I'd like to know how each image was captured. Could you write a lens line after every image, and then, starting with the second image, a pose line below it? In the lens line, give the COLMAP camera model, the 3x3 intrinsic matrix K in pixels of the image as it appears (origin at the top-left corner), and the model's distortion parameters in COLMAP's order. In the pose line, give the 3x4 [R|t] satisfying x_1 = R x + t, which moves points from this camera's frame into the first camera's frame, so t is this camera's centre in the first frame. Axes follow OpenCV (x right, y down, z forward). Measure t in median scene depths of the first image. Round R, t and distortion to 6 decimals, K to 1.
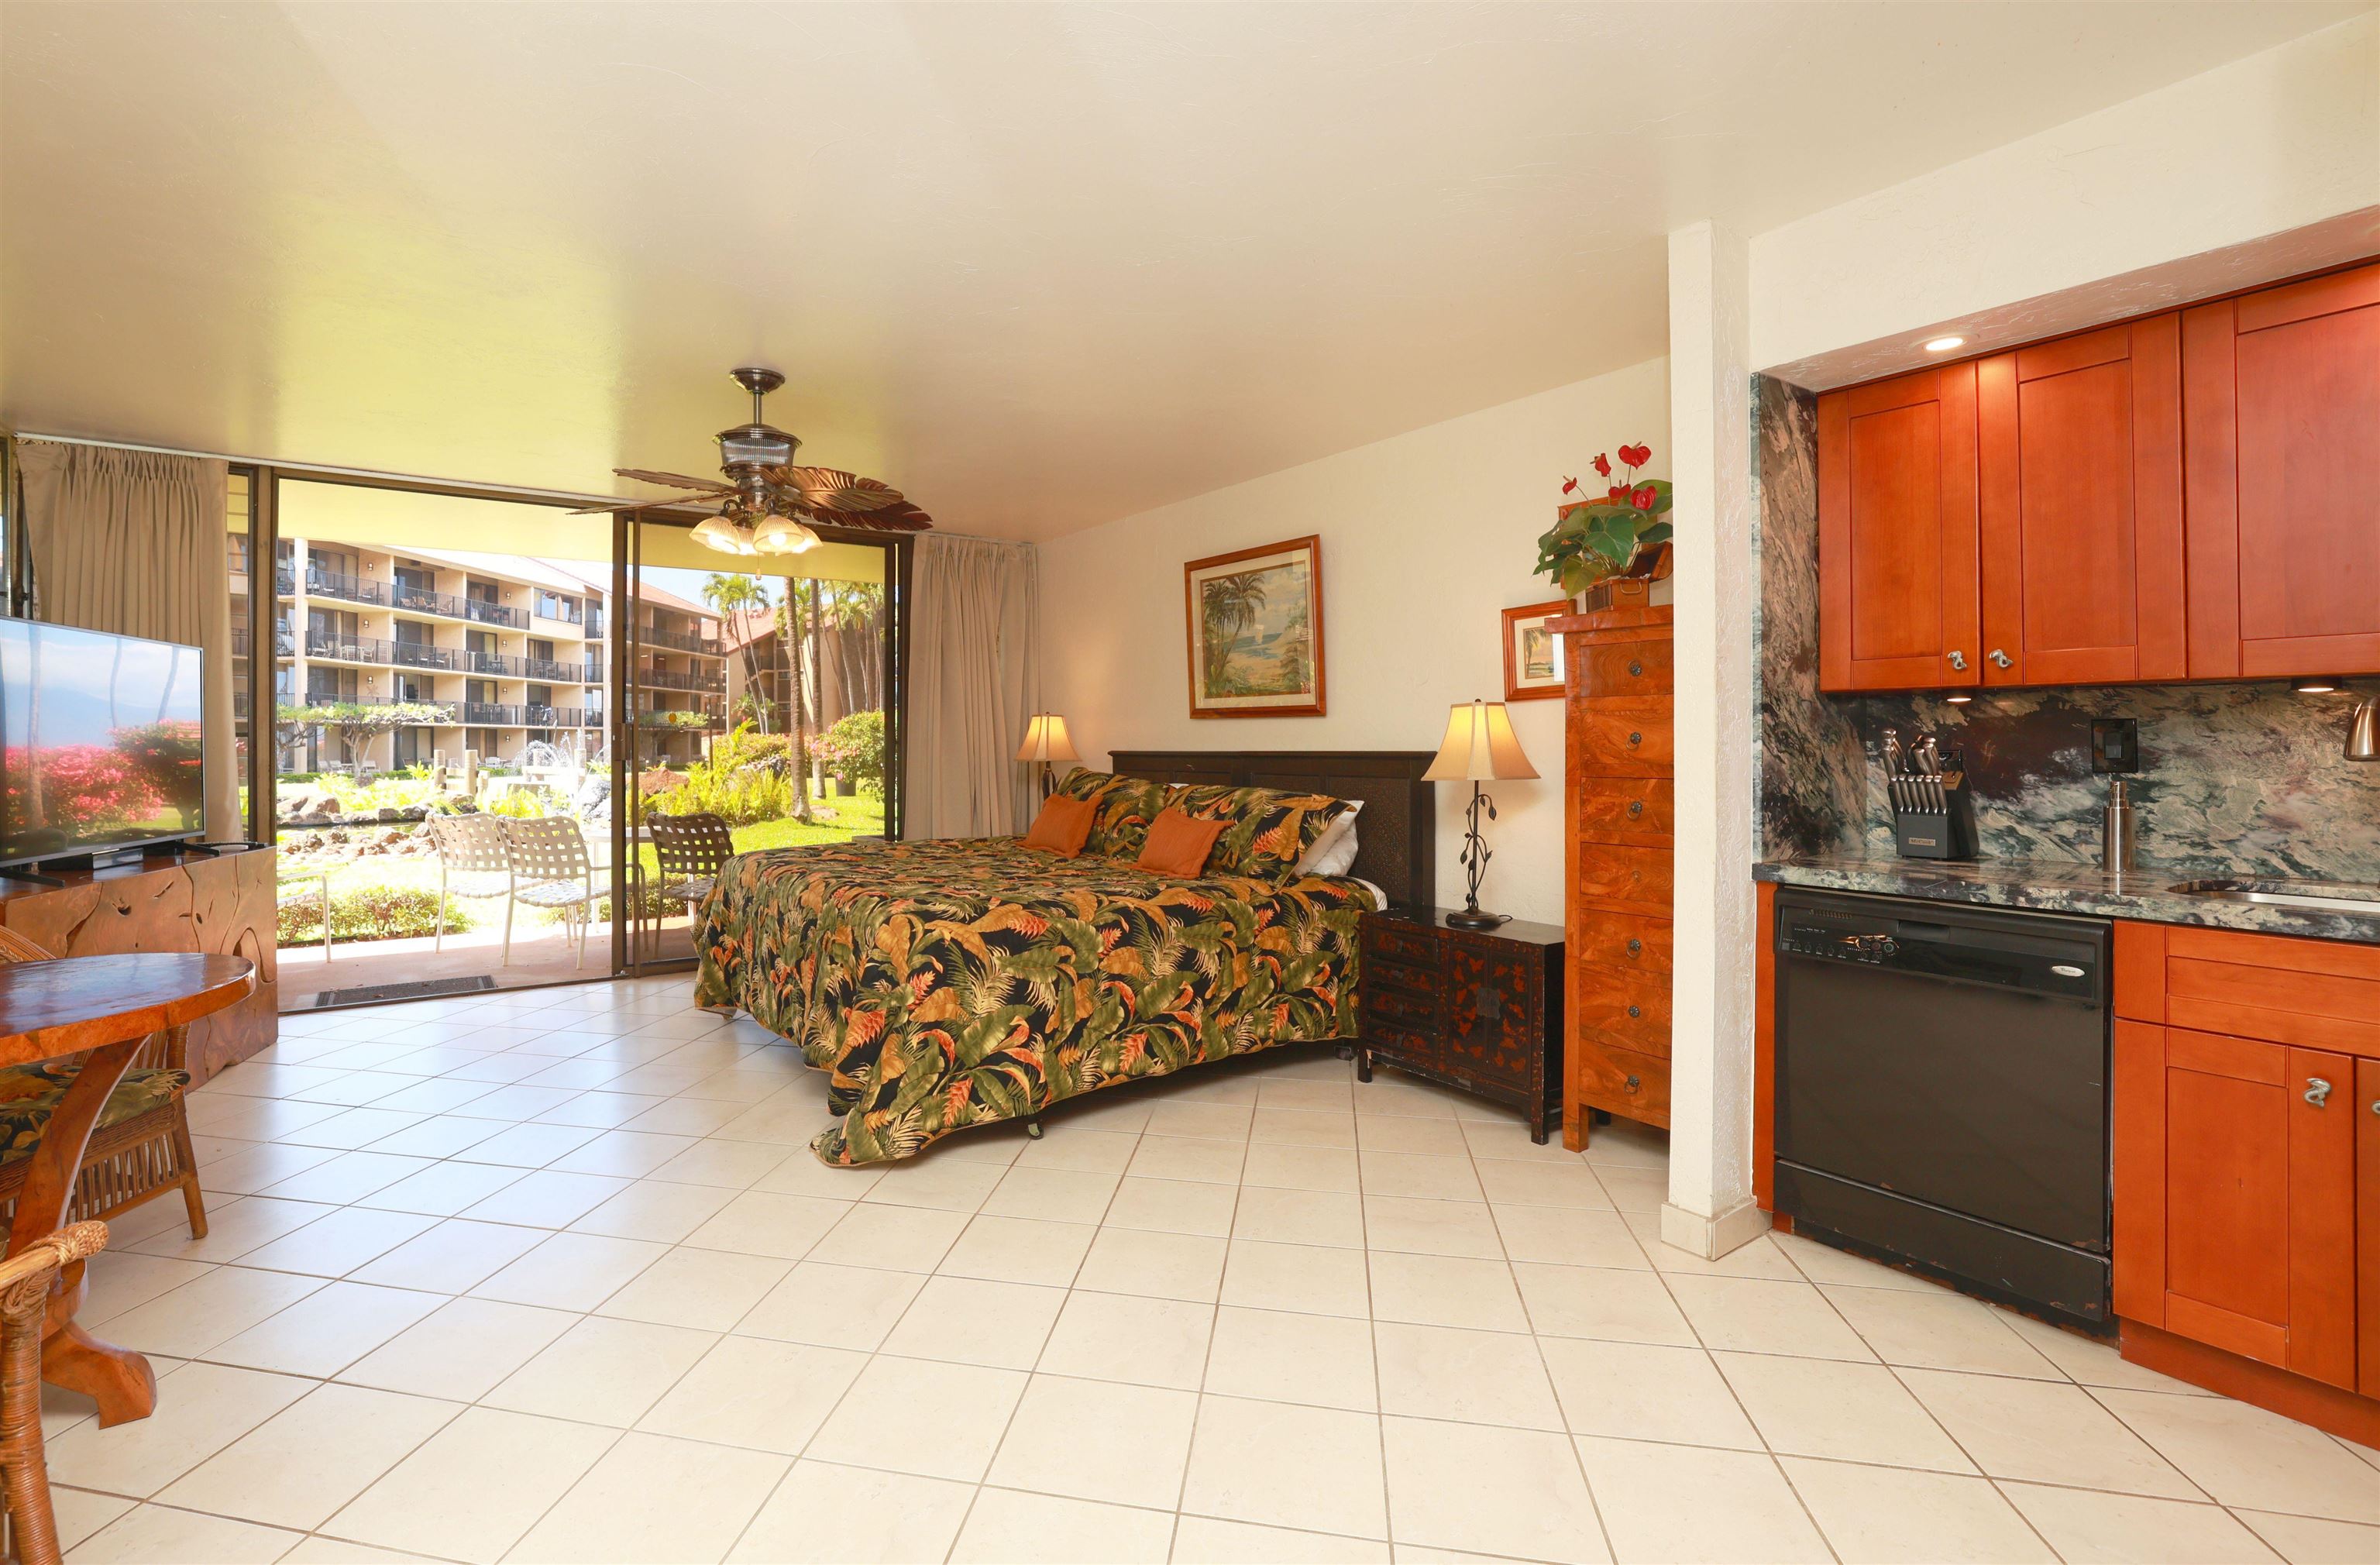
lens RADIAL K [[1111.9, 0, 1062.1], [0, 1111.9, 742.4], [0, 0, 1]] dist [-0.003462, -0.000113]
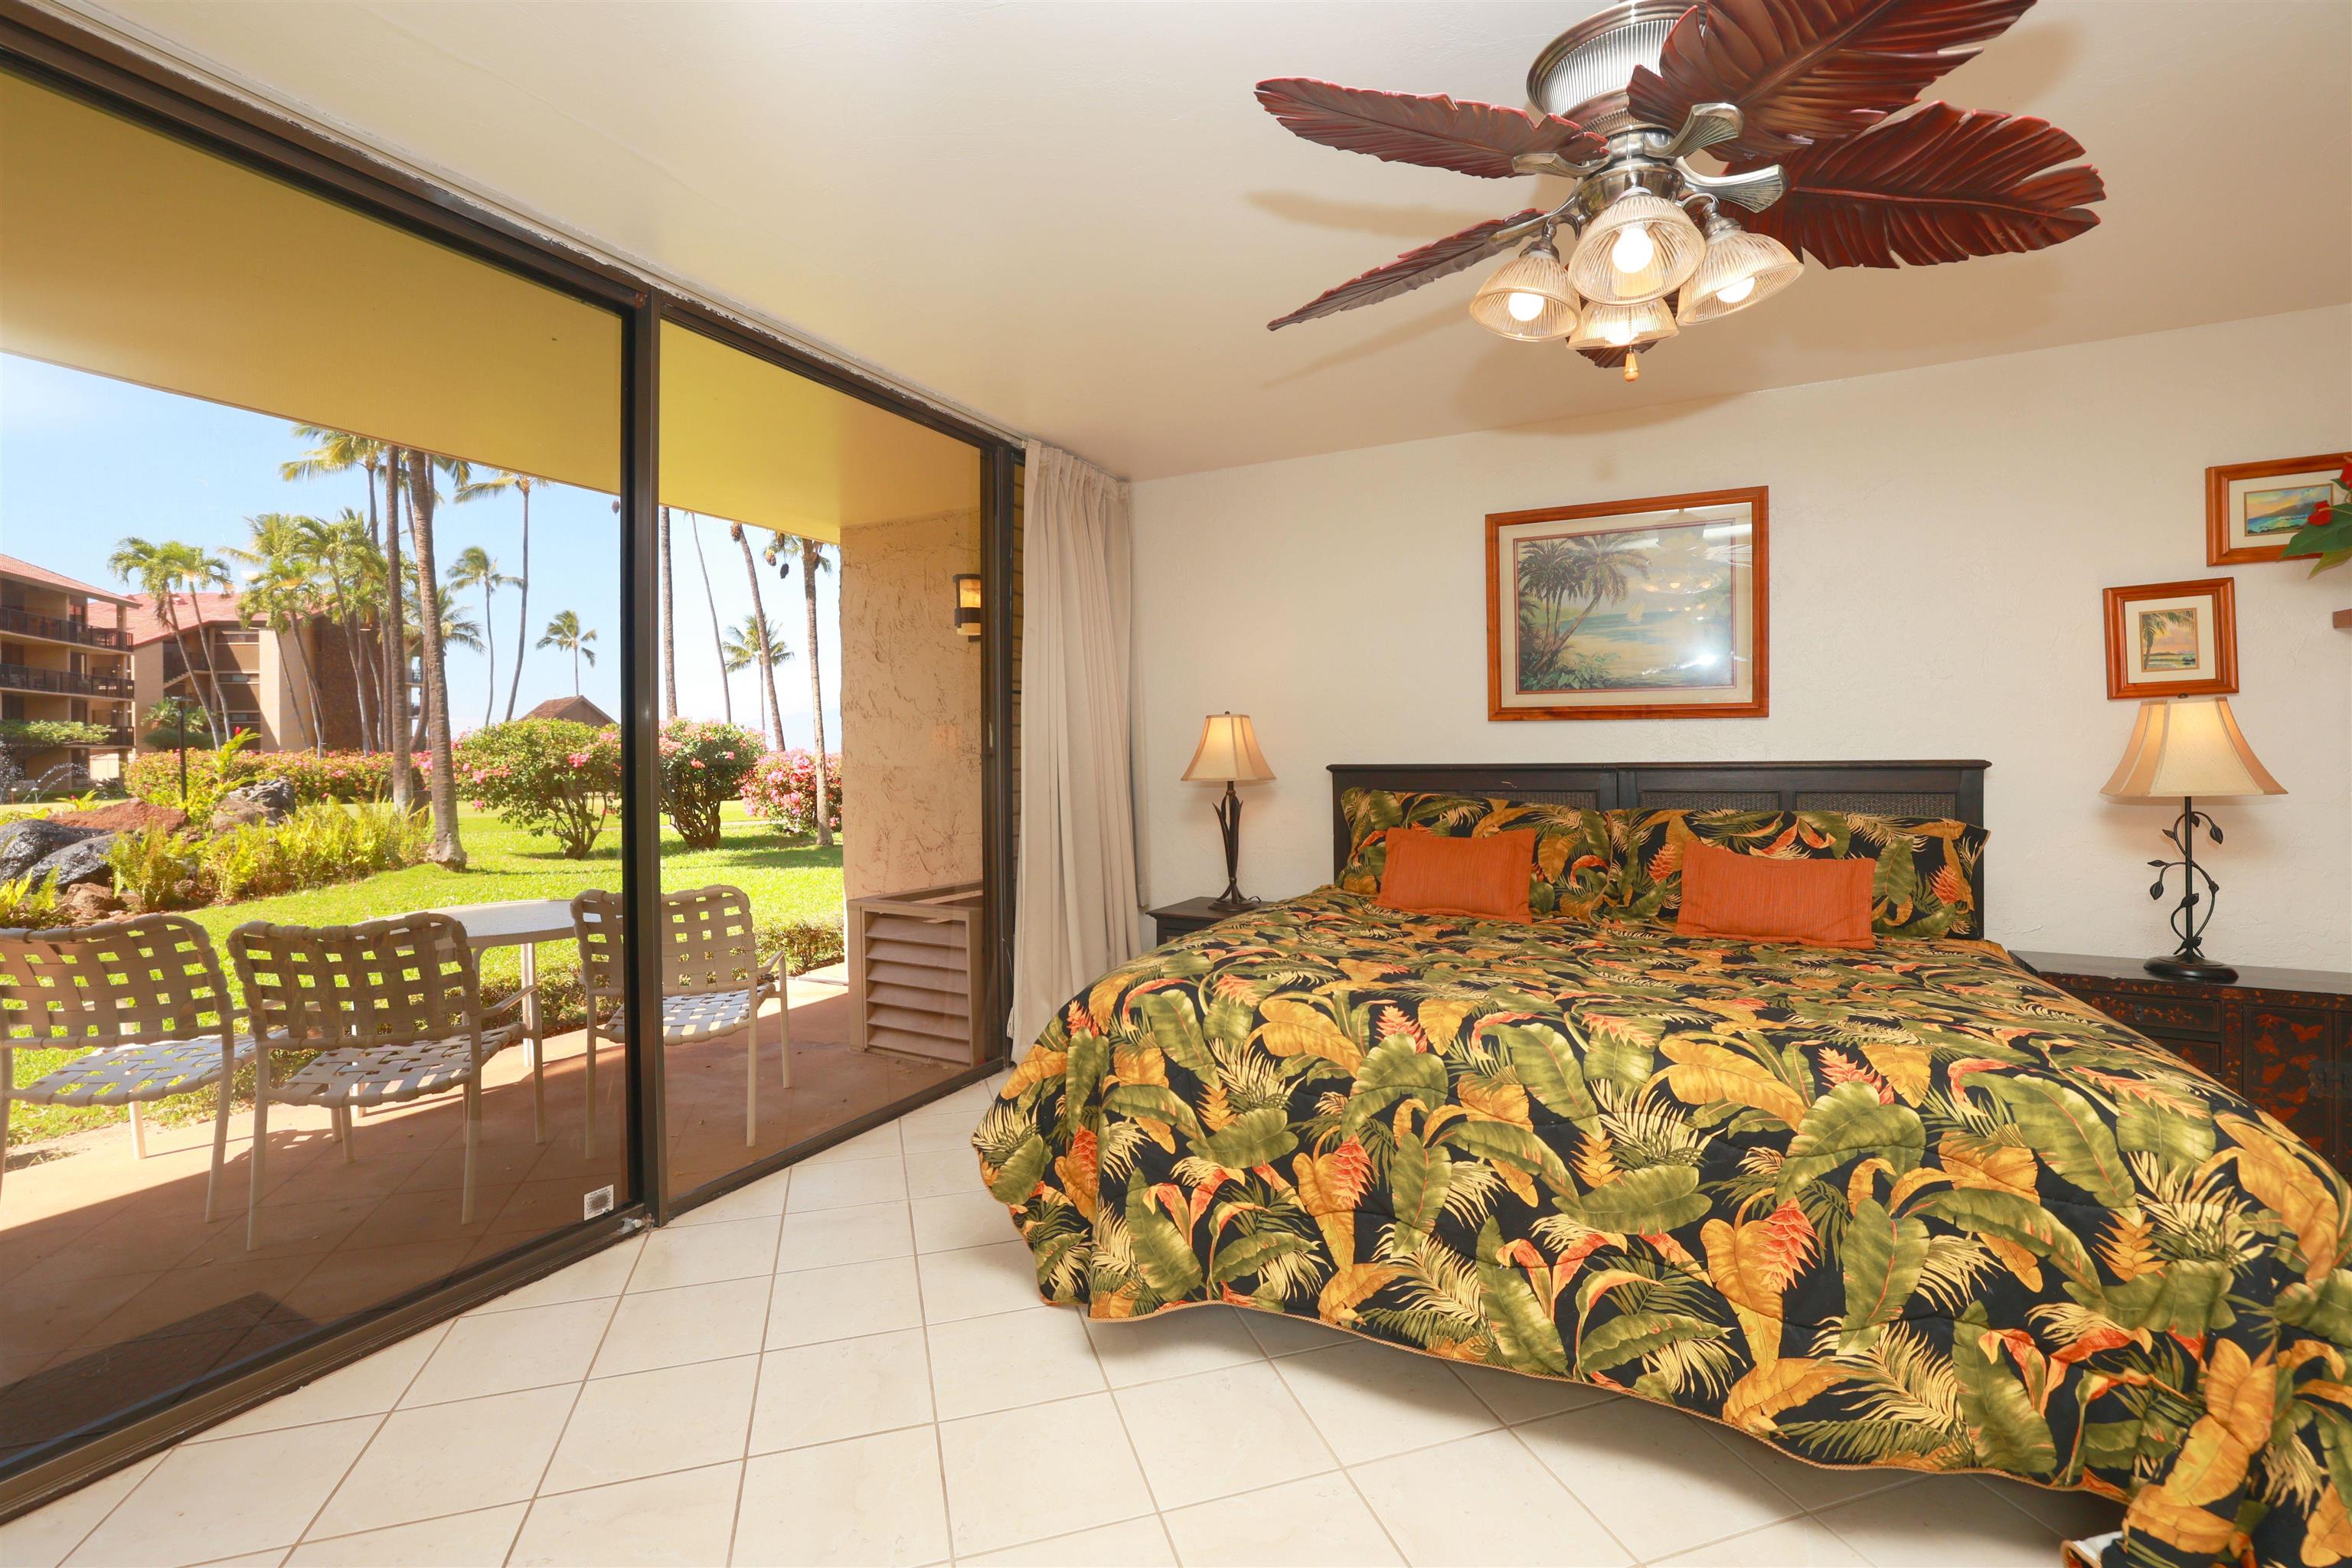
lens RADIAL K [[1044.9, 0, 1175.1], [0, 1044.9, 751.5], [0, 0, 1]] dist [-0.056021, 0.023860]
pose [[0.866358, -0.002224, 0.499418, -0.588643], [0.005400, 0.999973, -0.004914, 0.002547], [-0.499394, 0.006954, 0.866347, 0.688625]]
